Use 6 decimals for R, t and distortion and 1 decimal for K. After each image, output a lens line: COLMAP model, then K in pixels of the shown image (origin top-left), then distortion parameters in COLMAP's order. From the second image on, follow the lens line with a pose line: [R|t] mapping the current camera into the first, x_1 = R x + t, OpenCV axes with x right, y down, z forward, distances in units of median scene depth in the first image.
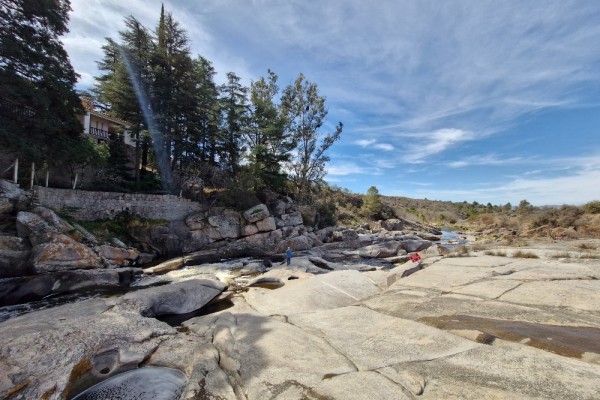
lens RADIAL K [[235.0, 0, 300.0], [0, 235.0, 200.0], [0, 0, 1]] dist [0.001525, -0.000453]
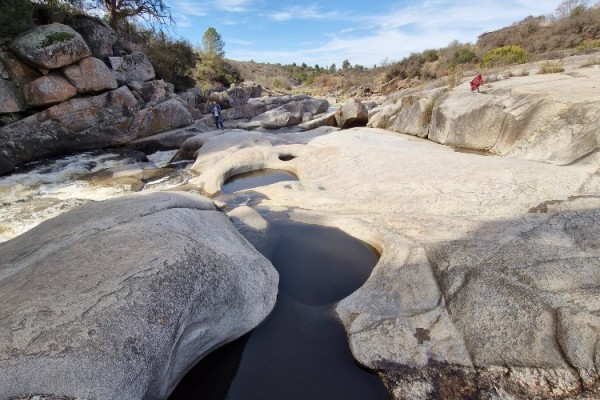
lens RADIAL K [[312.3, 0, 300.0], [0, 312.3, 200.0], [0, 0, 1]] dist [0.005231, -0.001039]
pose [[0.798699, -0.257989, 0.543618, -0.239700], [0.023130, 0.915921, 0.400692, 0.106179], [-0.601286, -0.307458, 0.737513, 0.326255]]
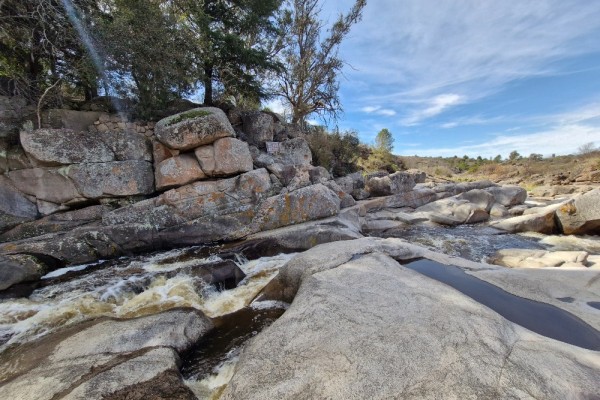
lens RADIAL K [[235.0, 0, 300.0], [0, 235.0, 200.0], [0, 0, 1]] dist [0.001525, -0.000453]
pose [[0.997056, -0.061251, 0.046129, -0.054967], [0.053884, 0.987696, 0.146812, 0.142106], [-0.054554, -0.143894, 0.988088, 0.709497]]
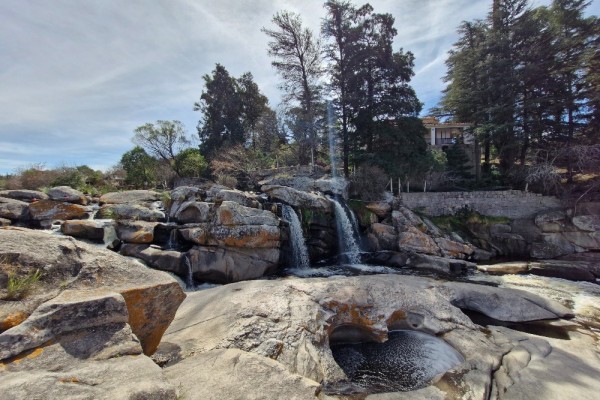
lens RADIAL K [[235.0, 0, 300.0], [0, 235.0, 200.0], [0, 0, 1]] dist [0.001525, -0.000453]
pose [[0.255407, -0.022821, -0.966564, 0.114618], [0.060575, 0.998135, -0.007560, -0.027475], [0.964934, -0.056619, 0.256314, -0.013450]]
